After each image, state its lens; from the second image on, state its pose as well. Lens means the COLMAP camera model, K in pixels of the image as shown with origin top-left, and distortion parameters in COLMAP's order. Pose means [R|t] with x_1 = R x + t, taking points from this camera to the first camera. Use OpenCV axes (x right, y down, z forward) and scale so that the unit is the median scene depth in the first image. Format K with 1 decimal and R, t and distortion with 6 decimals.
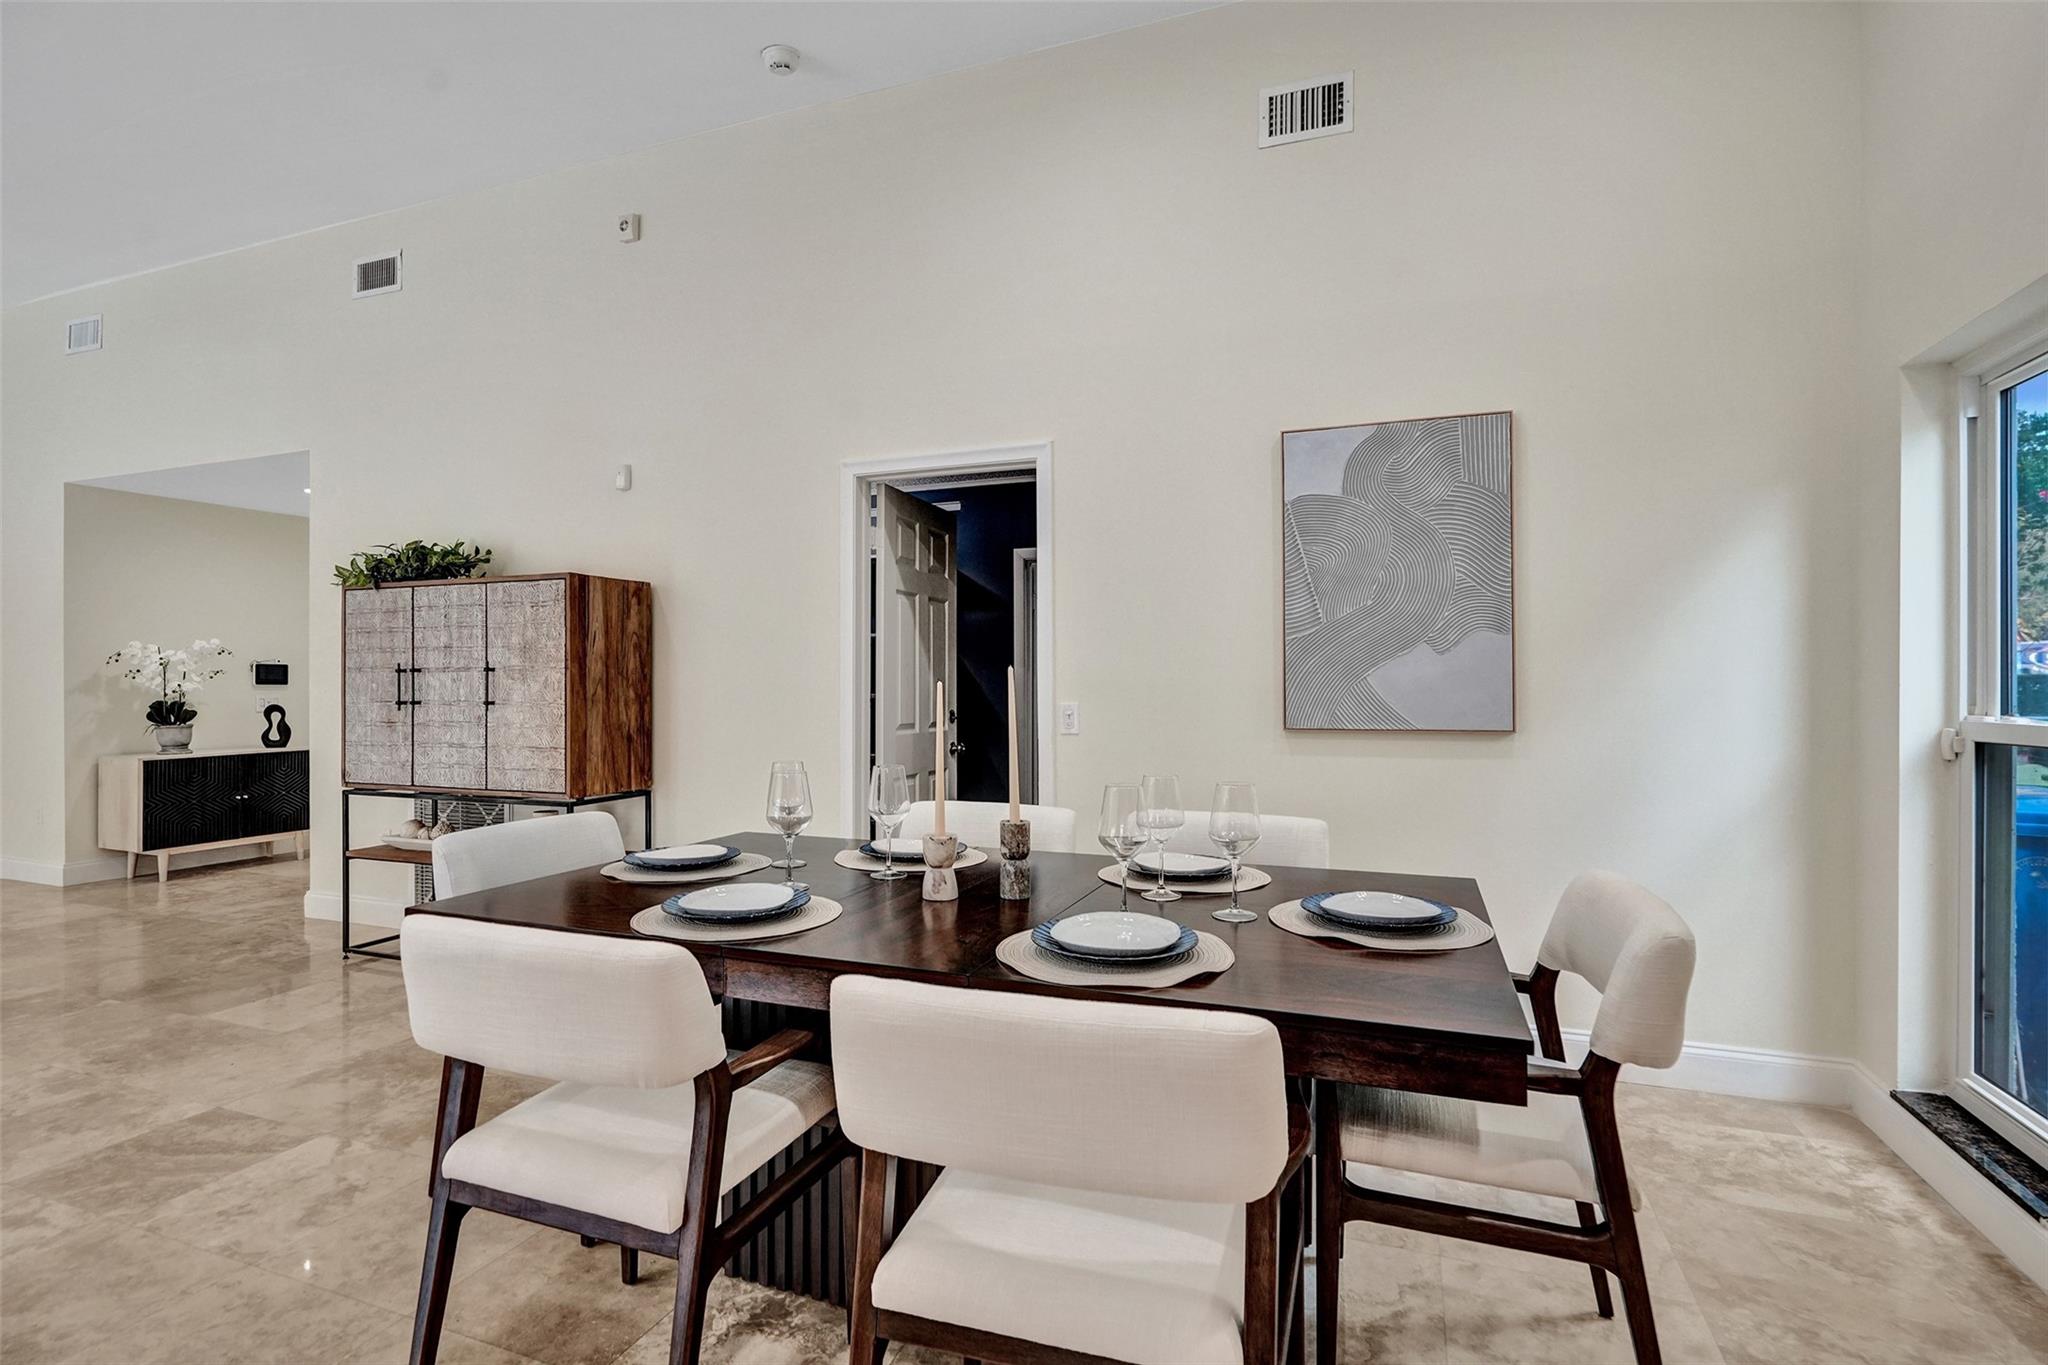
lens RADIAL K [[977.0, 0, 1034.5], [0, 977.0, 682.6], [0, 0, 1]] dist [-0.017119, 0.007798]
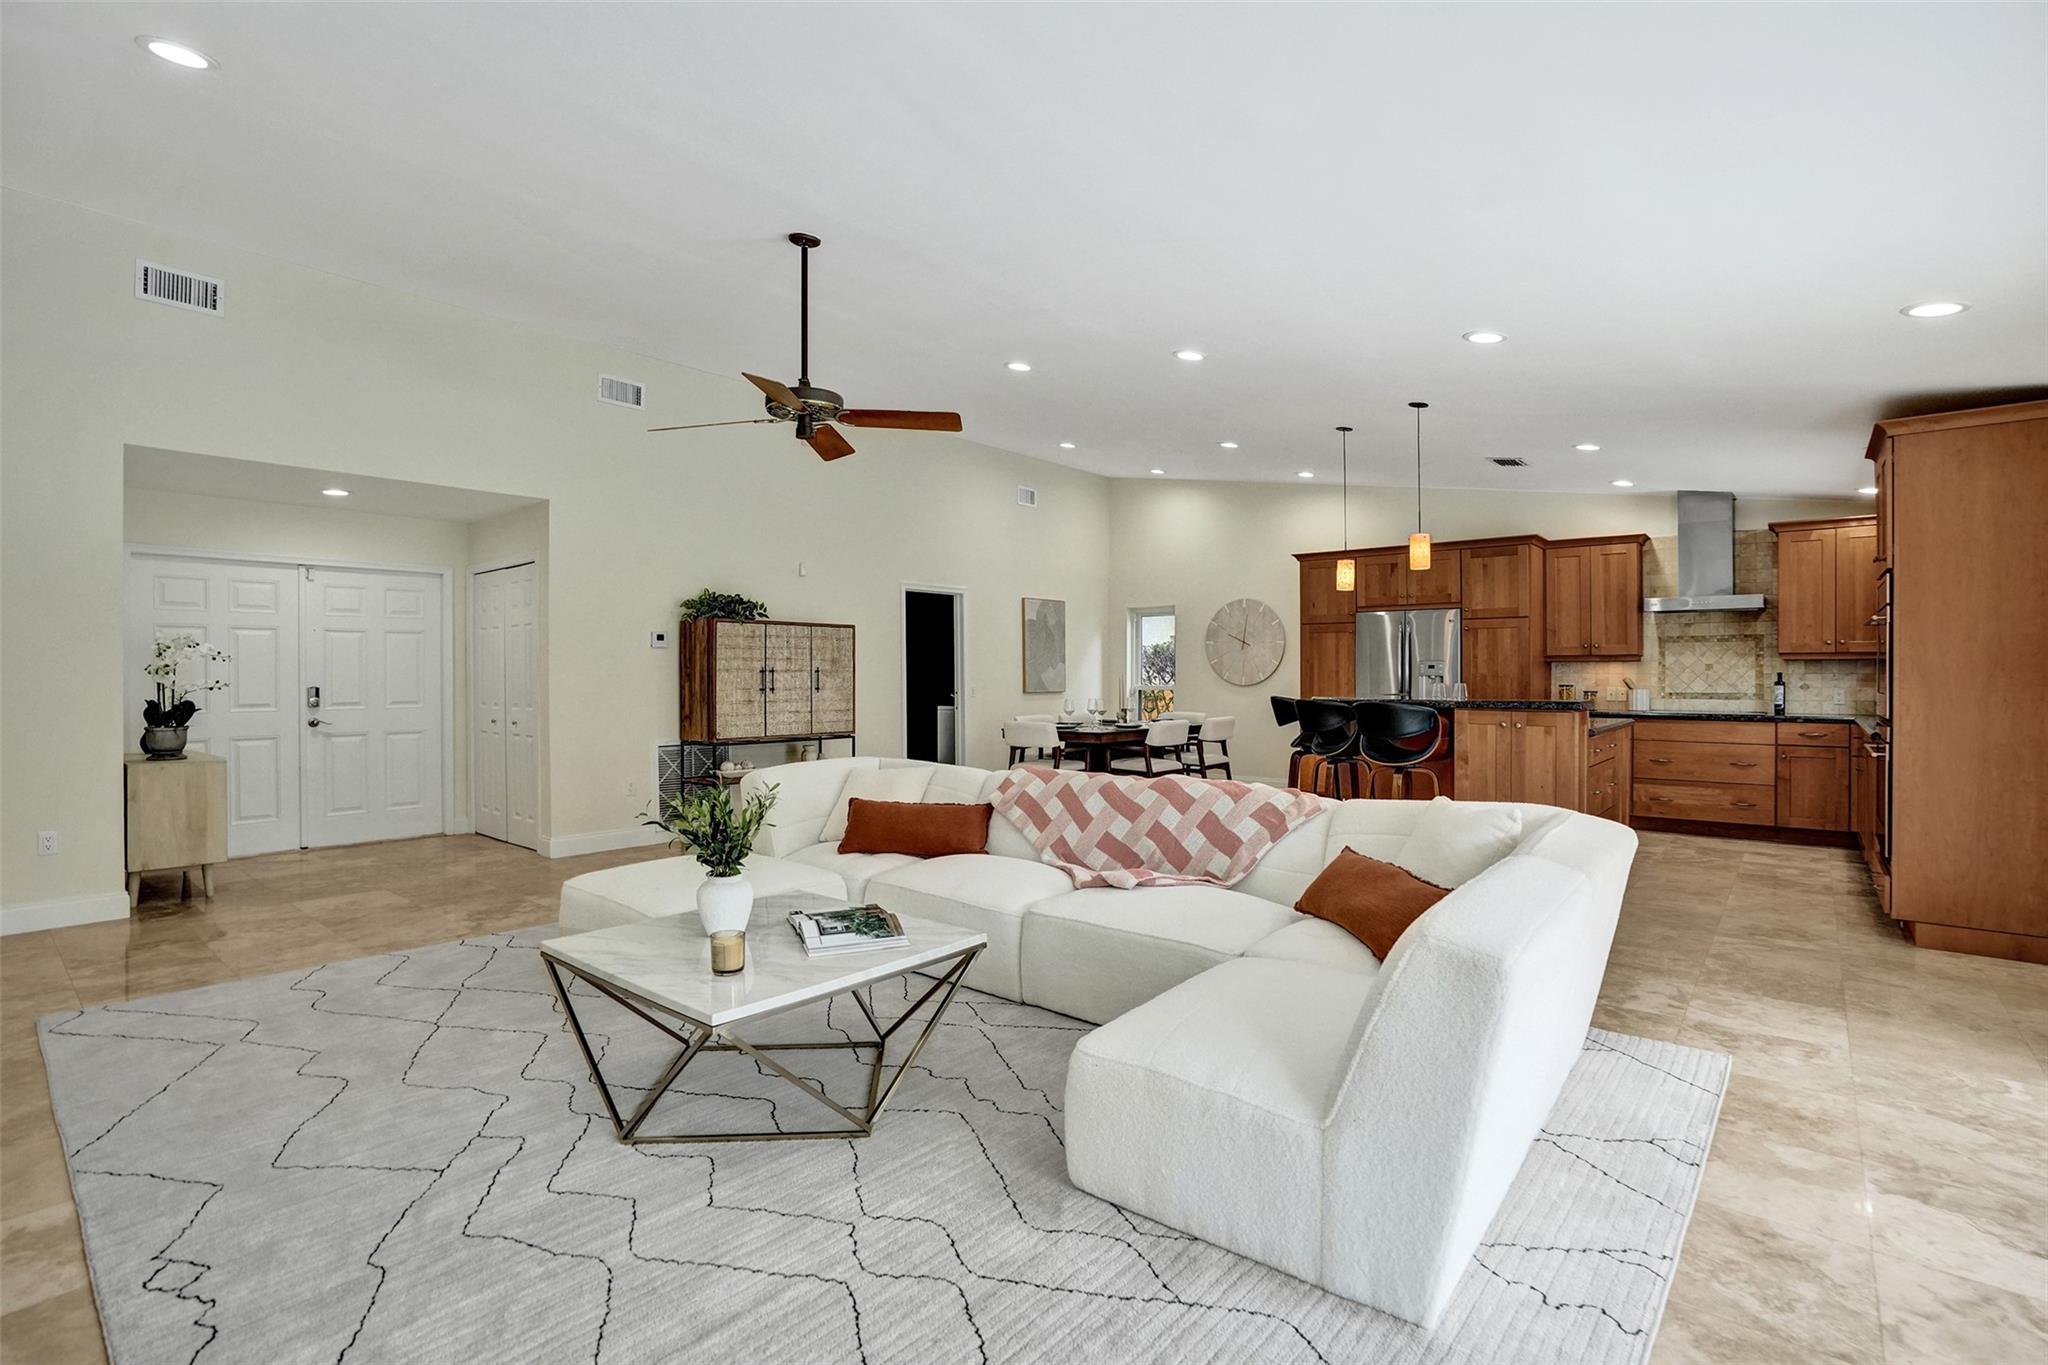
lens RADIAL K [[953.8, 0, 1024.7], [0, 953.8, 674.2], [0, 0, 1]] dist [-0.070576, 0.027807]
pose [[0.336910, 0.003916, 0.941529, -2.230096], [0.000345, 0.999991, -0.004283, 0.000604], [-0.941537, 0.001768, 0.336905, -0.028044]]
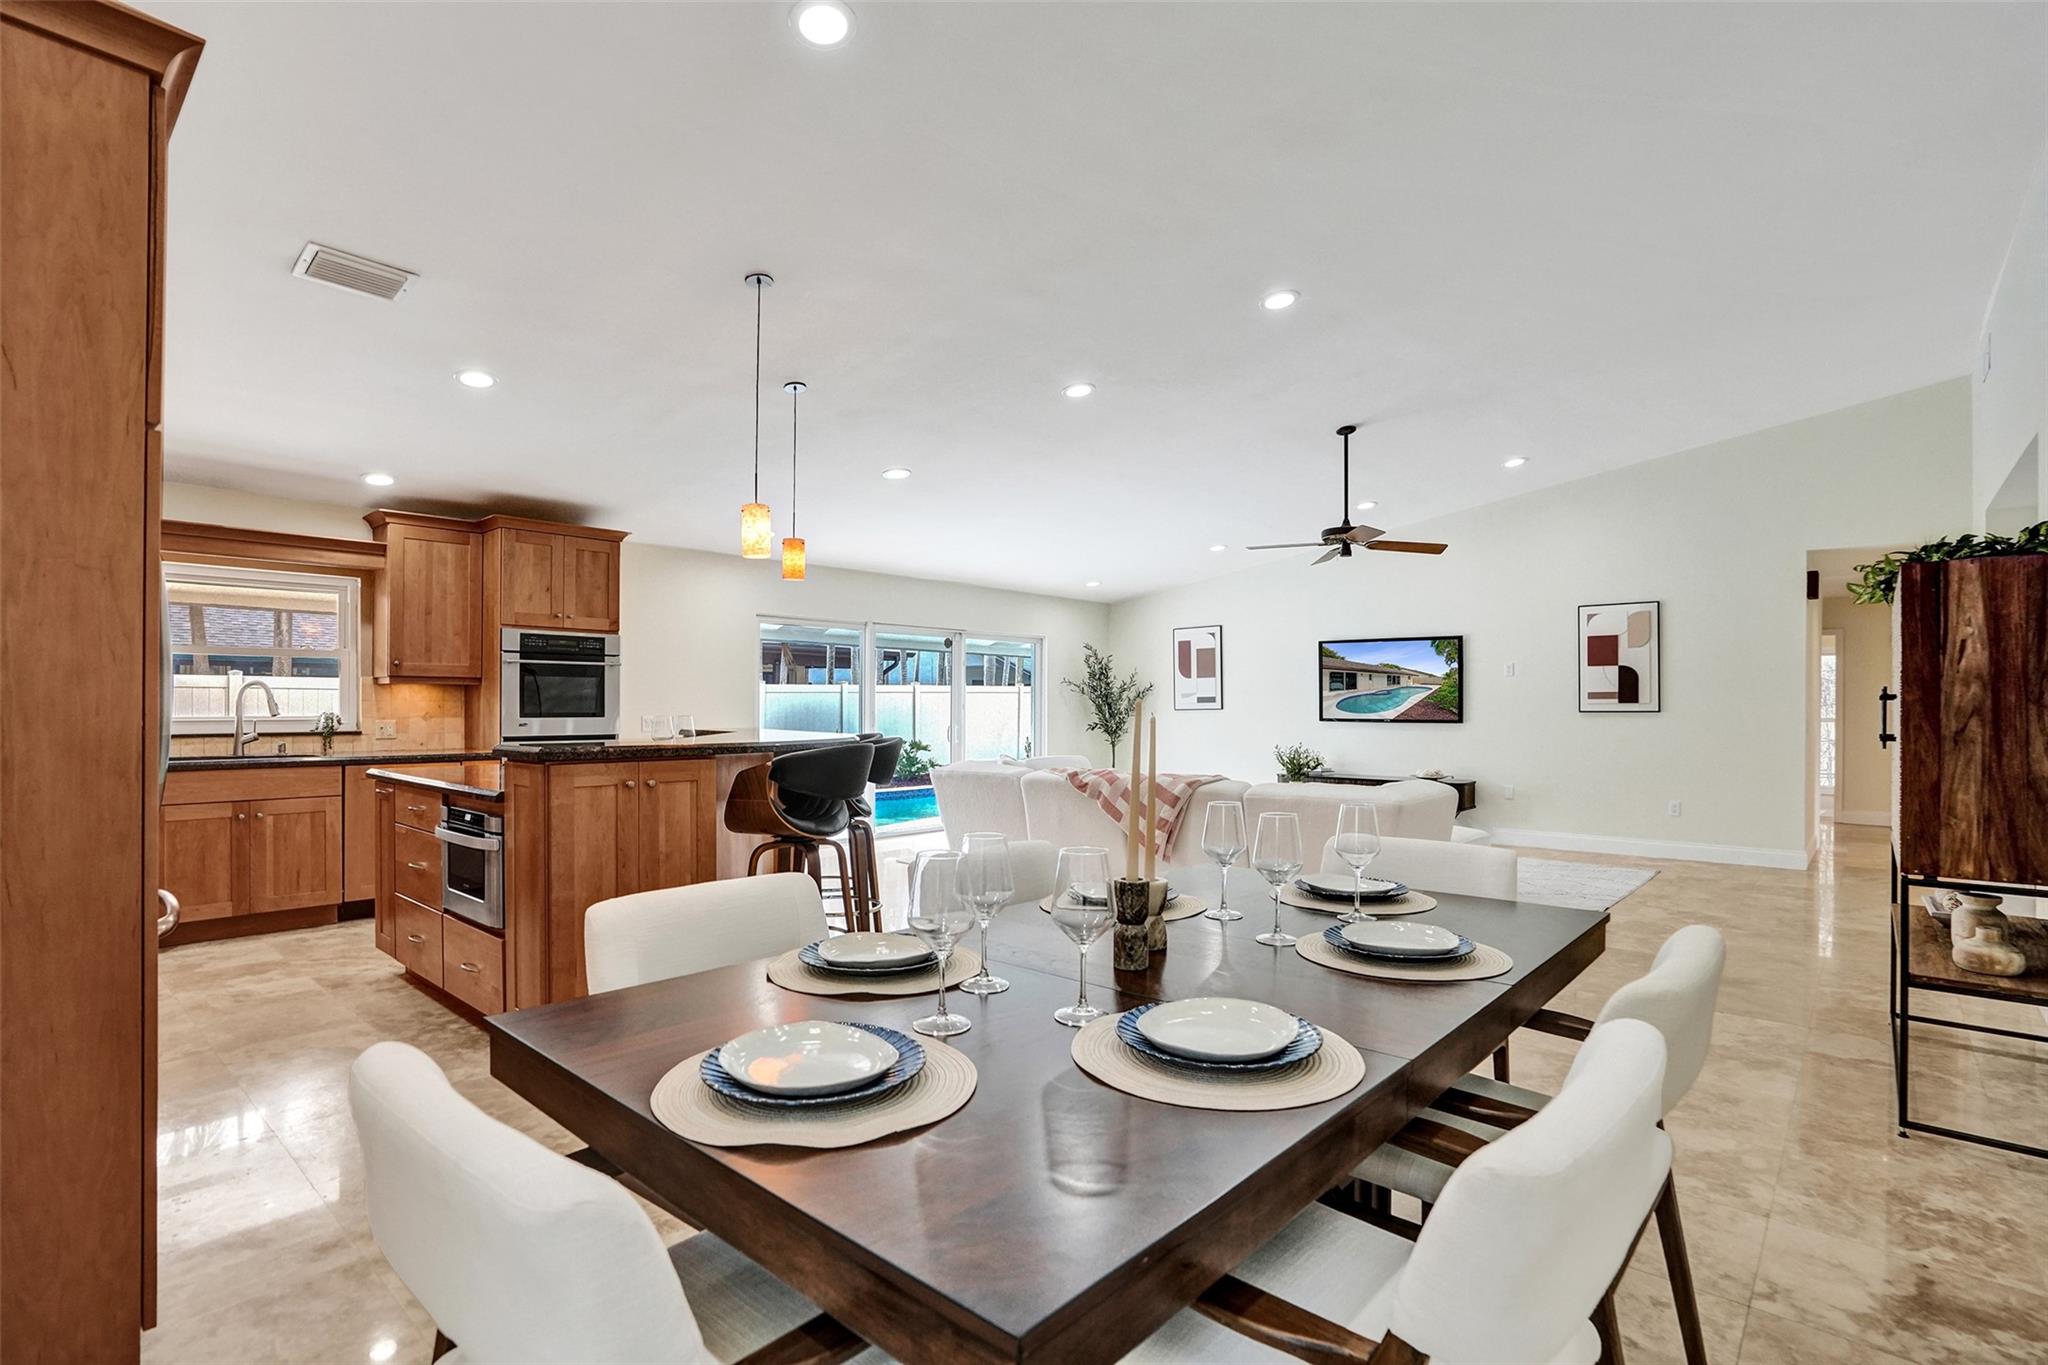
lens RADIAL K [[988.3, 0, 1014.8], [0, 988.3, 704.3], [0, 0, 1]] dist [-0.077536, 0.039911]
pose [[-0.368033, 0.001836, -0.929811, 0.422231], [-0.002713, 0.999992, 0.003049, -0.008604], [0.929809, 0.003645, -0.368025, 0.628852]]
